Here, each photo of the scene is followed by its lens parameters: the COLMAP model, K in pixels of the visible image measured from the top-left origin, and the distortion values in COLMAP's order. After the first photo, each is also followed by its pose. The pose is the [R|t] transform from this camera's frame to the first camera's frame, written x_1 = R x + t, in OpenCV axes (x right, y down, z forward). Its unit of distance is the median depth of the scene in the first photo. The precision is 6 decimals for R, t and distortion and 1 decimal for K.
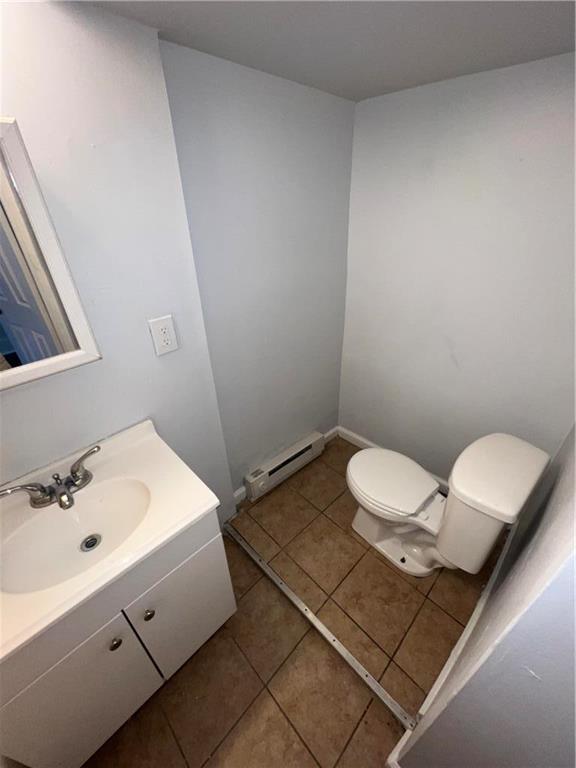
lens RADIAL K [[308.5, 0, 288.6], [0, 308.5, 384.9], [0, 0, 1]] dist [-0.001762, -0.000294]
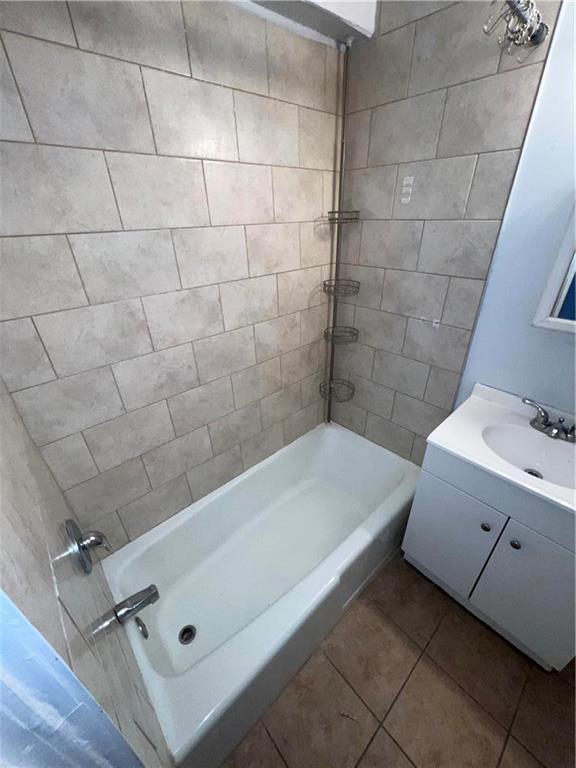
lens RADIAL K [[308.5, 0, 288.4], [0, 308.5, 381.6], [0, 0, 1]] dist [-0.001762, -0.000294]
pose [[-0.044854, 0.501108, -0.864222, 0.284021], [-0.493011, 0.741303, 0.455423, 0.162135], [0.868866, 0.446498, 0.213801, -0.284002]]
